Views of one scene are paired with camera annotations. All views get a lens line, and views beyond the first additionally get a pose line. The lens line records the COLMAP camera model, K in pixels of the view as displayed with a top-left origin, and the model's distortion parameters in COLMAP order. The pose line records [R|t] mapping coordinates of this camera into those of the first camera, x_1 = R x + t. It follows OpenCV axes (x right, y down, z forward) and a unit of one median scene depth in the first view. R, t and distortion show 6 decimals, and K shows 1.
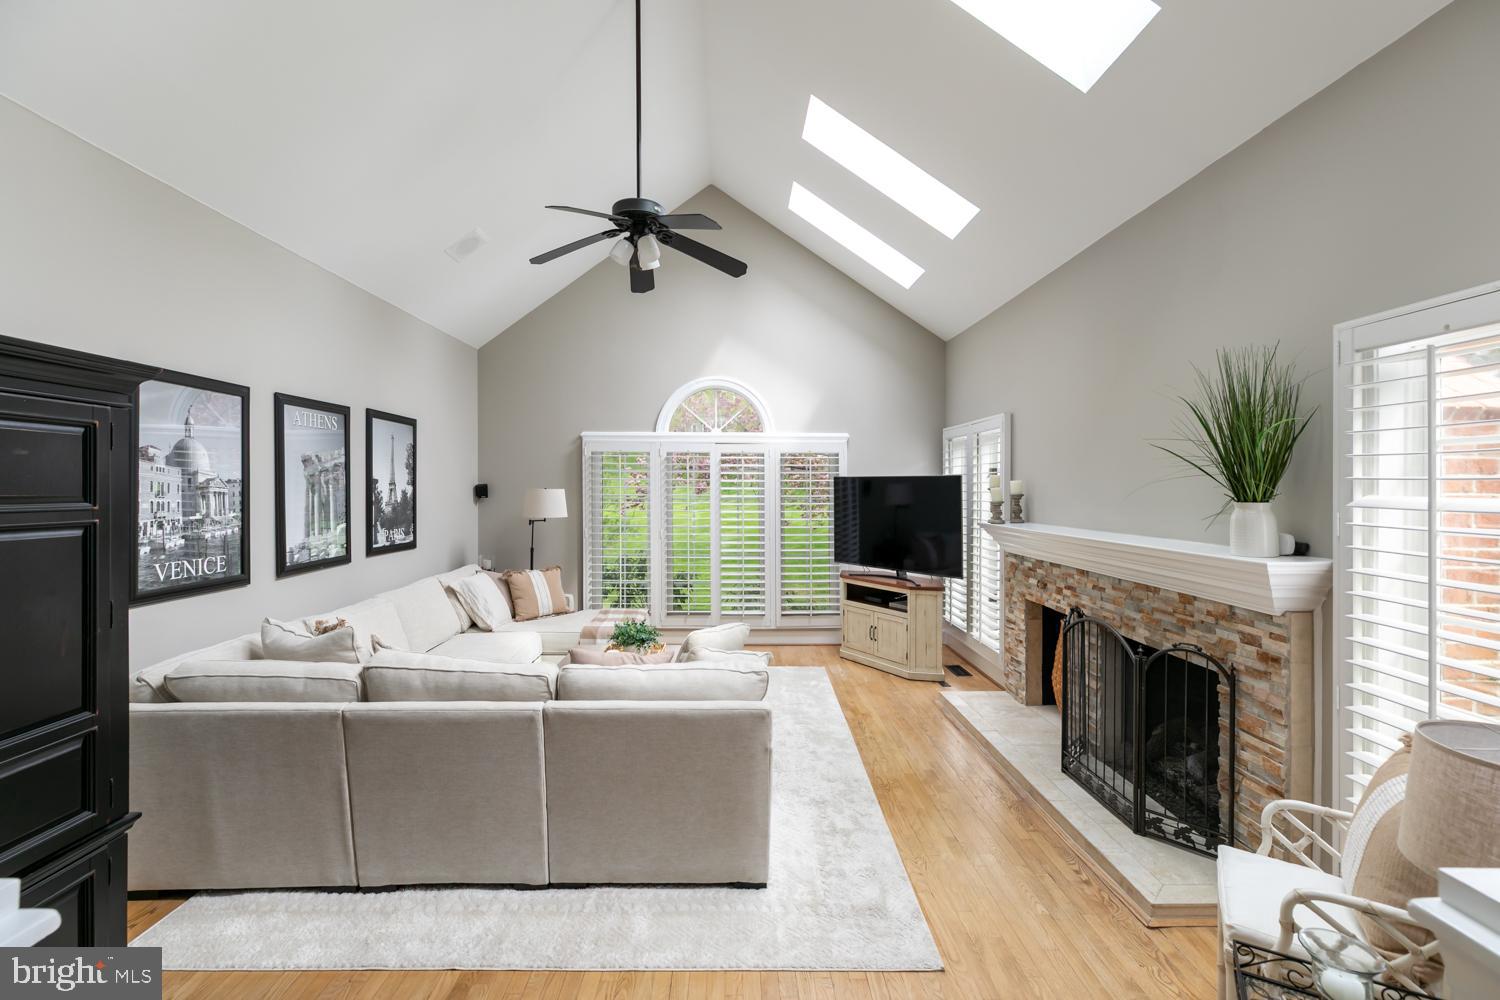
lens RADIAL K [[684.1, 0, 749.5], [0, 684.1, 495.3], [0, 0, 1]] dist [0.003203, 0.000138]
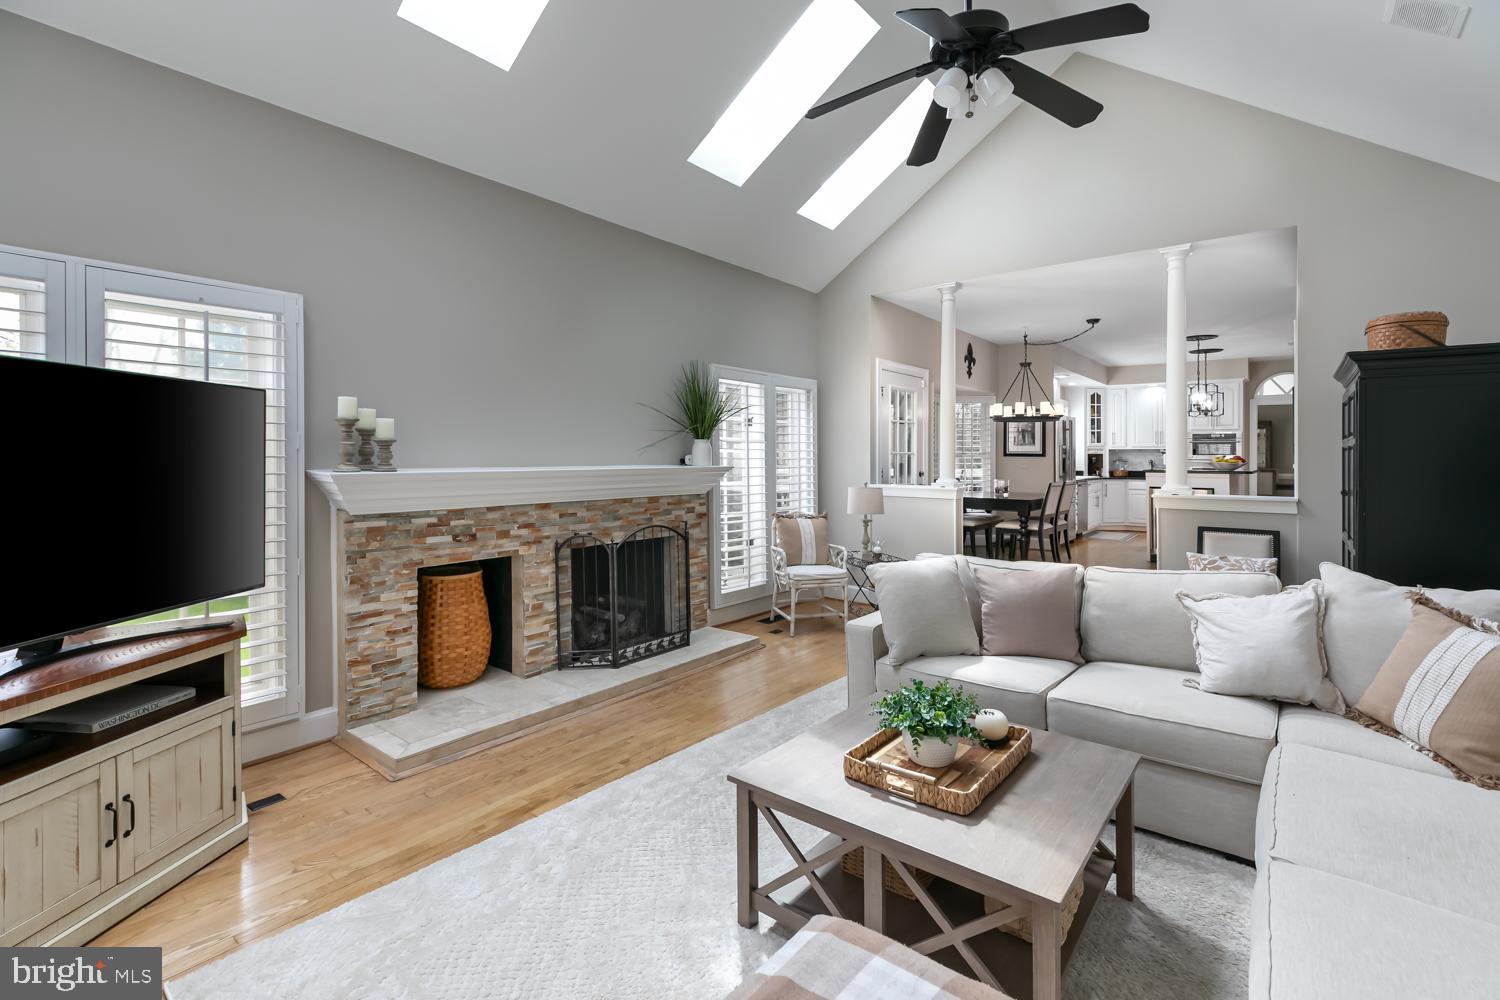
lens RADIAL K [[684.1, 0, 736.0], [0, 684.1, 456.3], [0, 0, 1]] dist [0.003203, 0.000138]
pose [[-0.764388, -0.002310, 0.644752, -0.489324], [0.004337, 0.999953, 0.008724, 0.034636], [-0.644741, 0.009465, -0.764342, 1.917419]]
